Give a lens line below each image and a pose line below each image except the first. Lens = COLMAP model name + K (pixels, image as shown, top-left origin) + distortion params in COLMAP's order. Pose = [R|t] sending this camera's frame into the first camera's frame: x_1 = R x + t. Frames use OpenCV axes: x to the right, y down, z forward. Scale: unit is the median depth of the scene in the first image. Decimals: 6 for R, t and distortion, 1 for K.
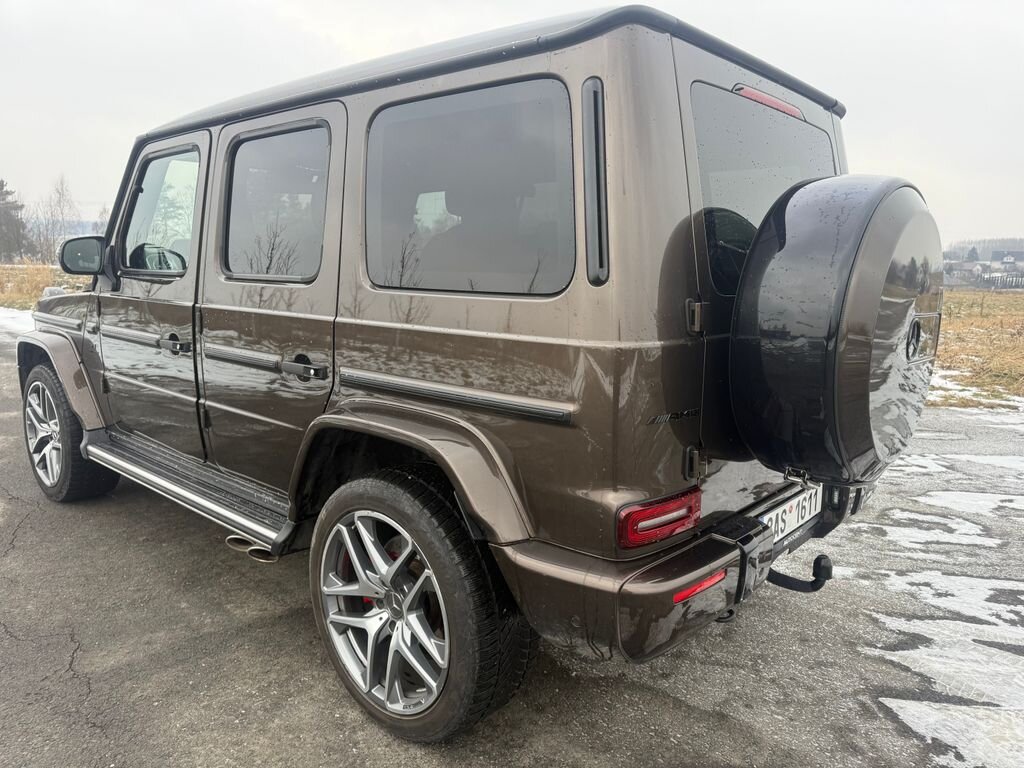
lens RADIAL K [[725.7, 0, 511.7], [0, 725.7, 392.7], [0, 0, 1]] dist [0.022059, -0.000064]
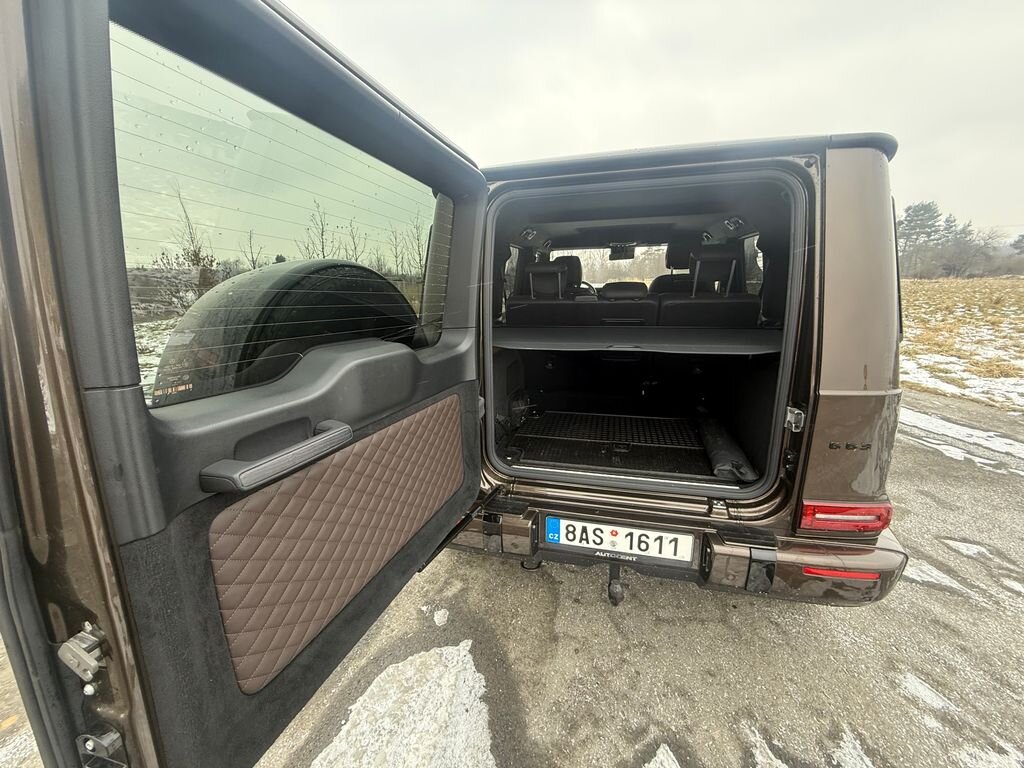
lens RADIAL K [[402.6, 0, 507.2], [0, 402.6, 384.4], [0, 0, 1]] dist [0.000517, 0.000359]
pose [[0.455858, 0.202149, -0.866793, 0.722602], [-0.131210, 0.978489, 0.159193, -0.141030], [0.880328, 0.041162, 0.472576, 0.453921]]
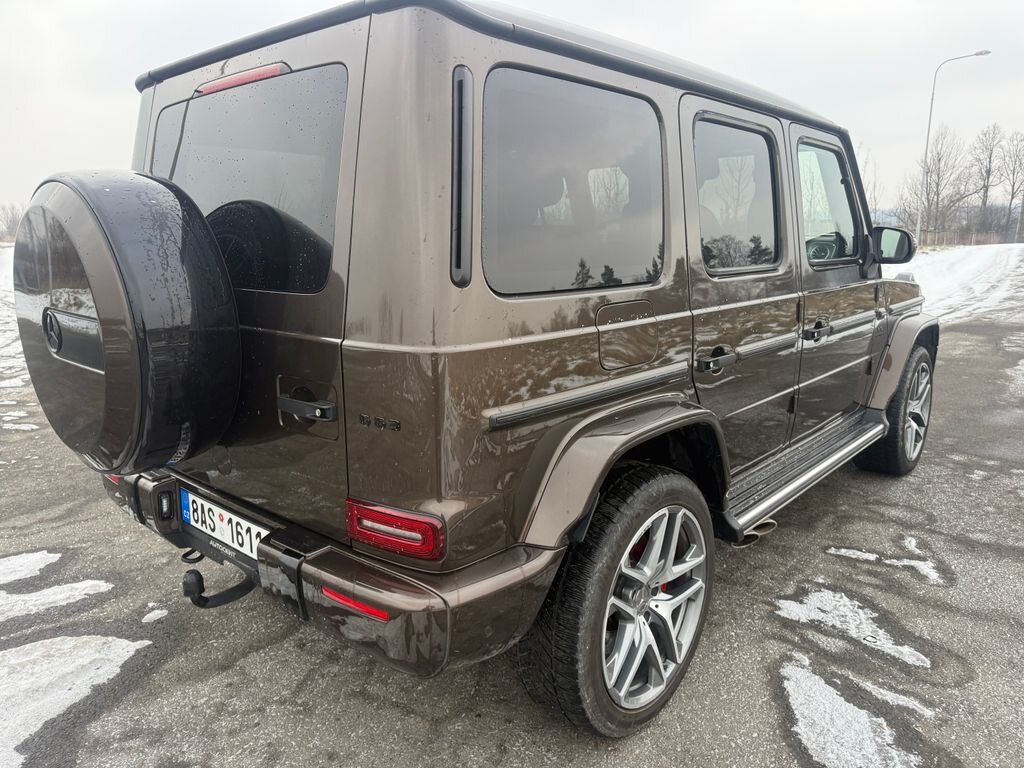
lens RADIAL K [[718.5, 0, 512.0], [0, 718.5, 384.0], [0, 0, 1]] dist [0.005137, 0.001714]
pose [[0.005575, 0.187455, -0.982257, 1.102547], [-0.164706, 0.969029, 0.183996, -0.207929], [0.986327, 0.160758, 0.036277, 1.142498]]
